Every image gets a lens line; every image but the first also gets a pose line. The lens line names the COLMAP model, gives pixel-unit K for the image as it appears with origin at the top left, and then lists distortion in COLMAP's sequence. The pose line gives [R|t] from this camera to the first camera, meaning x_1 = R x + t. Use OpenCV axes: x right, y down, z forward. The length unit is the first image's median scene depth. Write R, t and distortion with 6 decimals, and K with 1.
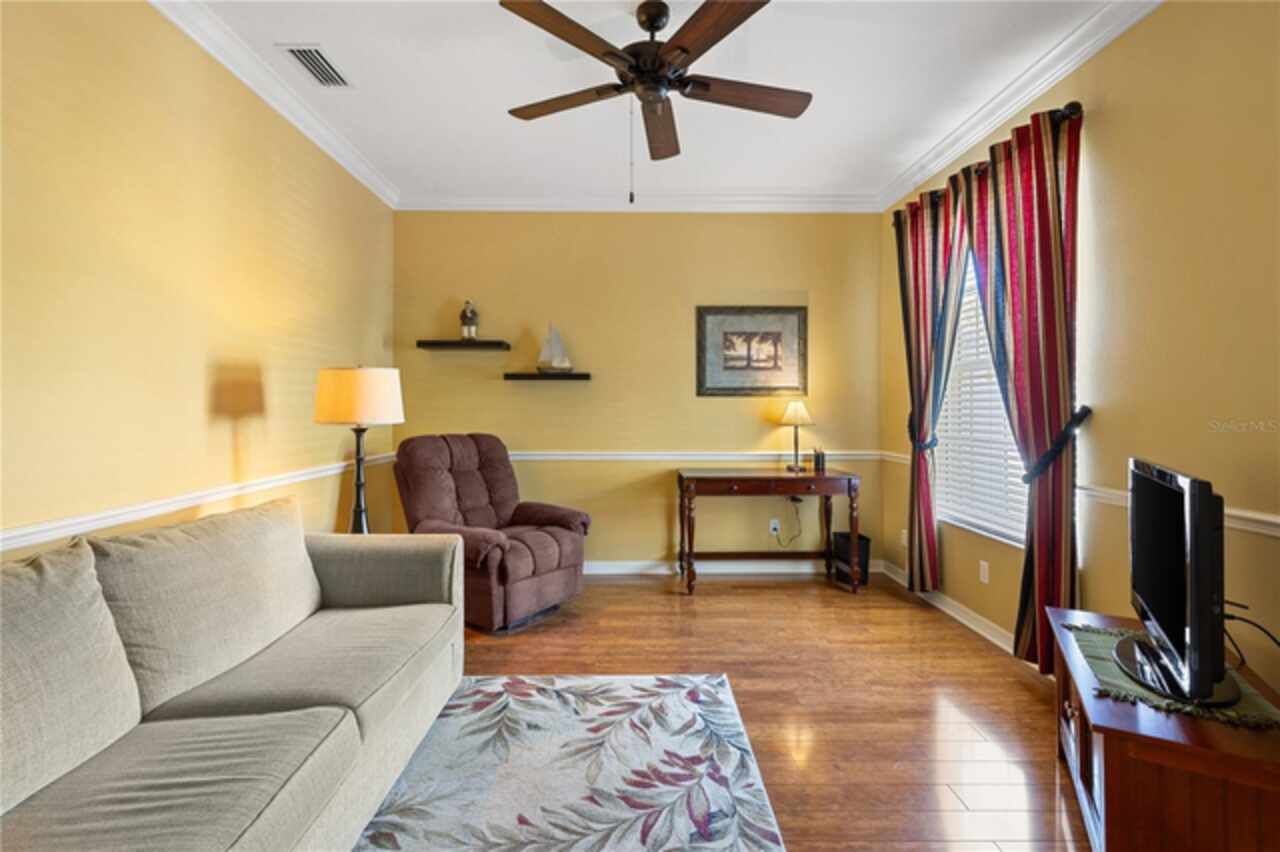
lens RADIAL K [[586.5, 0, 637.2], [0, 586.5, 422.9], [0, 0, 1]] dist [-0.000185, -0.000159]
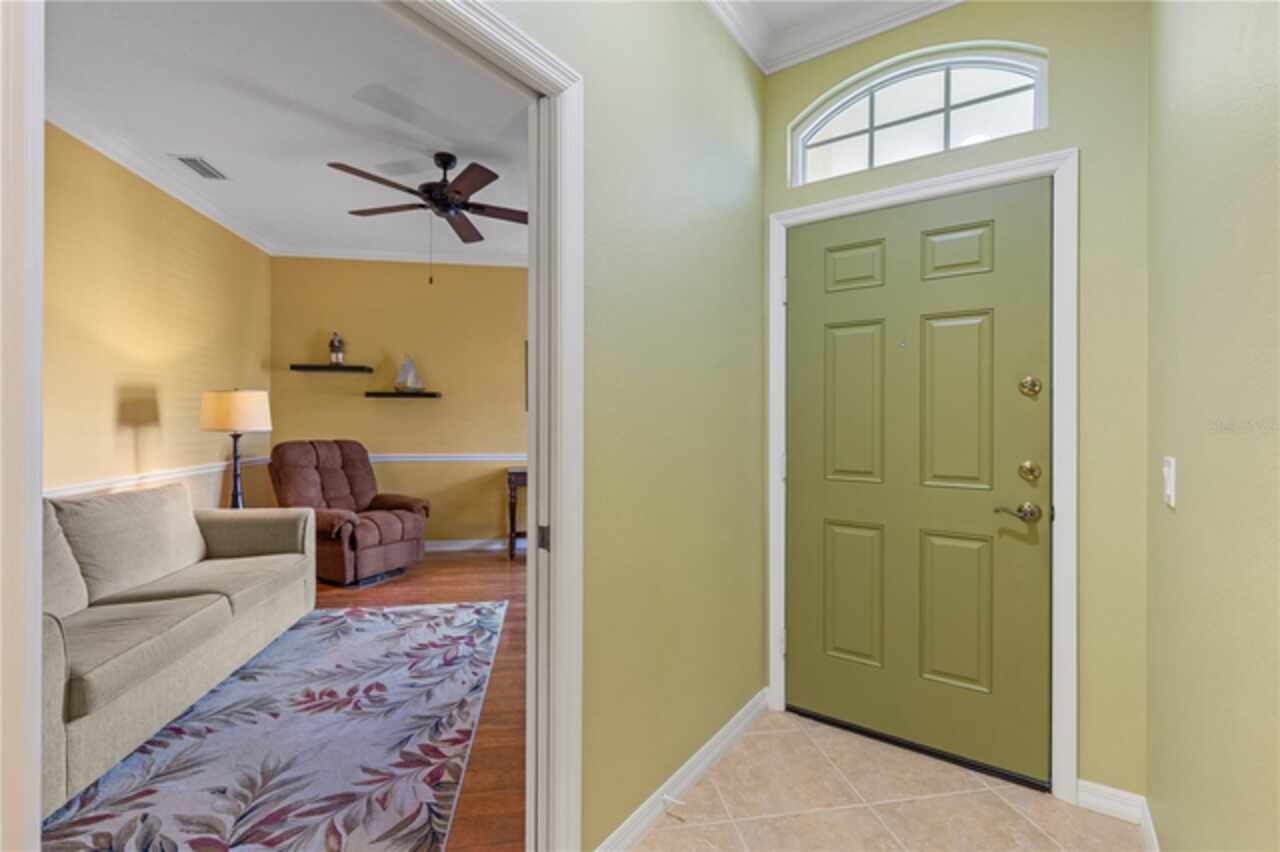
lens RADIAL K [[576.8, 0, 639.9], [0, 576.8, 437.8], [0, 0, 1]] dist [0.000978, -0.005413]
pose [[0.988389, -0.000772, 0.151943, 0.248929], [-0.000198, 0.999980, 0.006370, 0.008529], [-0.151945, -0.006326, 0.988369, -0.464133]]
